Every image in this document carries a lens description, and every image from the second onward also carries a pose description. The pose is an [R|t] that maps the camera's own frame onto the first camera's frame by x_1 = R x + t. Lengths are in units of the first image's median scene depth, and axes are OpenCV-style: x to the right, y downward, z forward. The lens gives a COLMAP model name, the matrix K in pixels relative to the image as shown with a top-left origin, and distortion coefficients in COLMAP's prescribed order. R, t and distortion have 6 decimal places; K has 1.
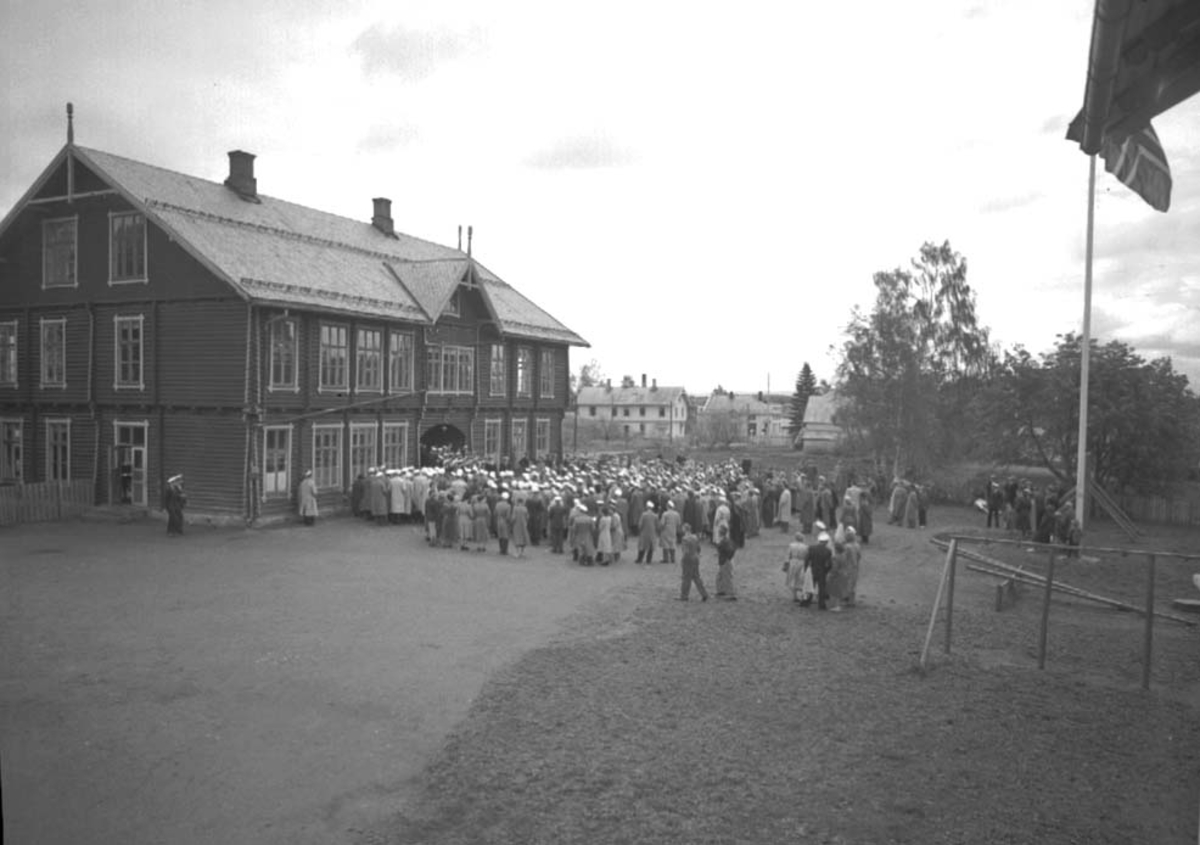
lens RADIAL K [[990.4, 0, 600.0], [0, 990.4, 422.5], [0, 0, 1]] dist [-0.005781, 0.002445]
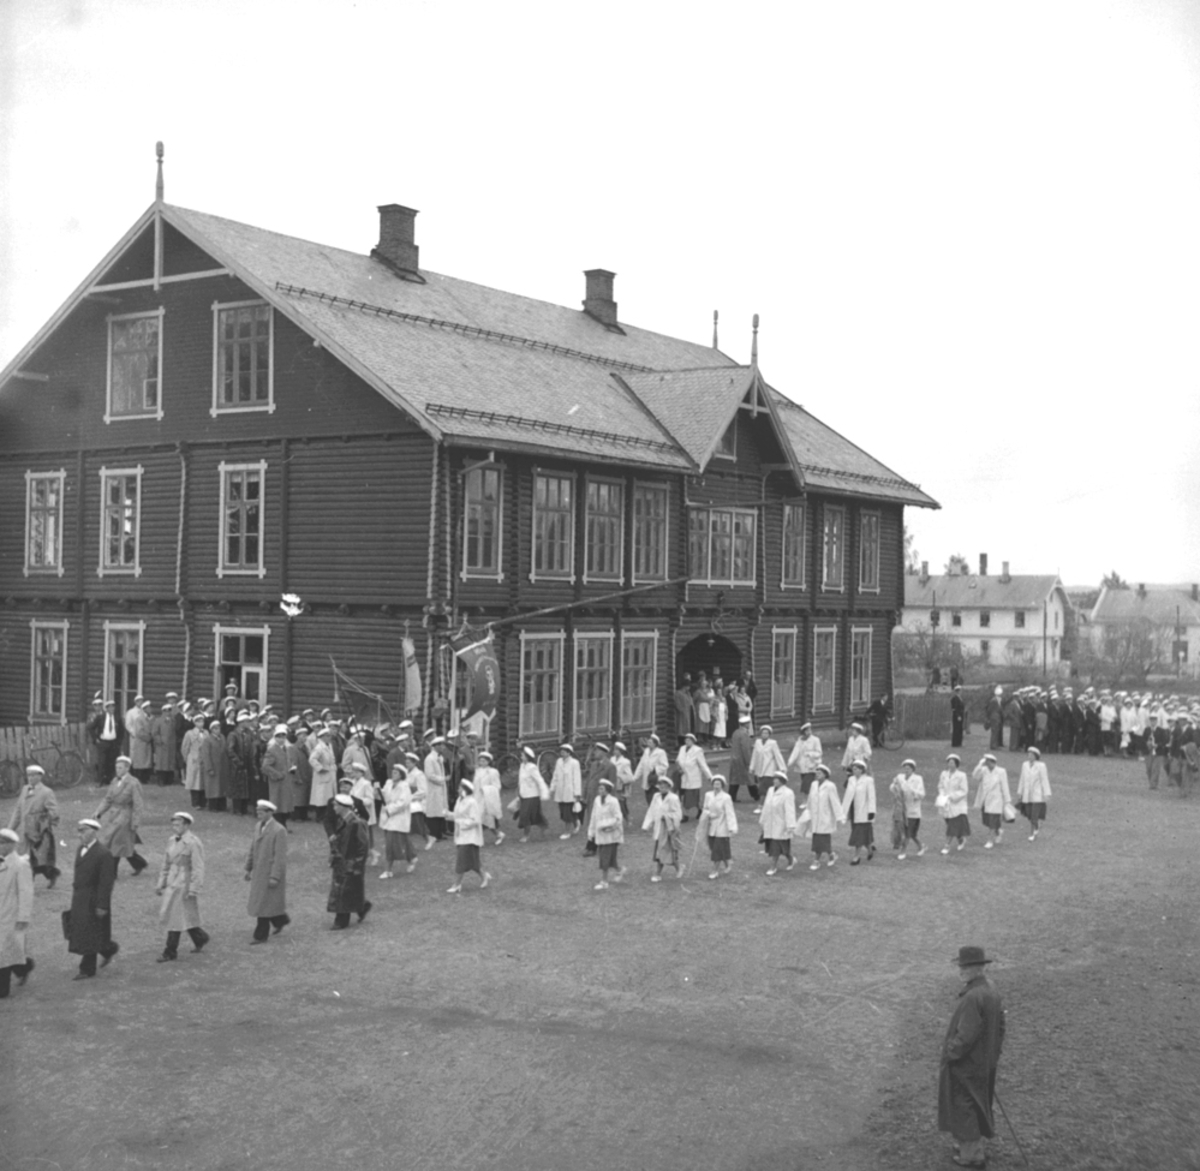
lens RADIAL K [[1754.9, 0, 617.8], [0, 1754.9, 582.4], [0, 0, 1]] dist [-0.003667, 0.125686]
pose [[0.990445, 0.002058, -0.137891, -0.070094], [-0.006528, 0.999468, -0.031968, 0.004732], [0.137751, 0.032563, 0.989931, -0.091517]]
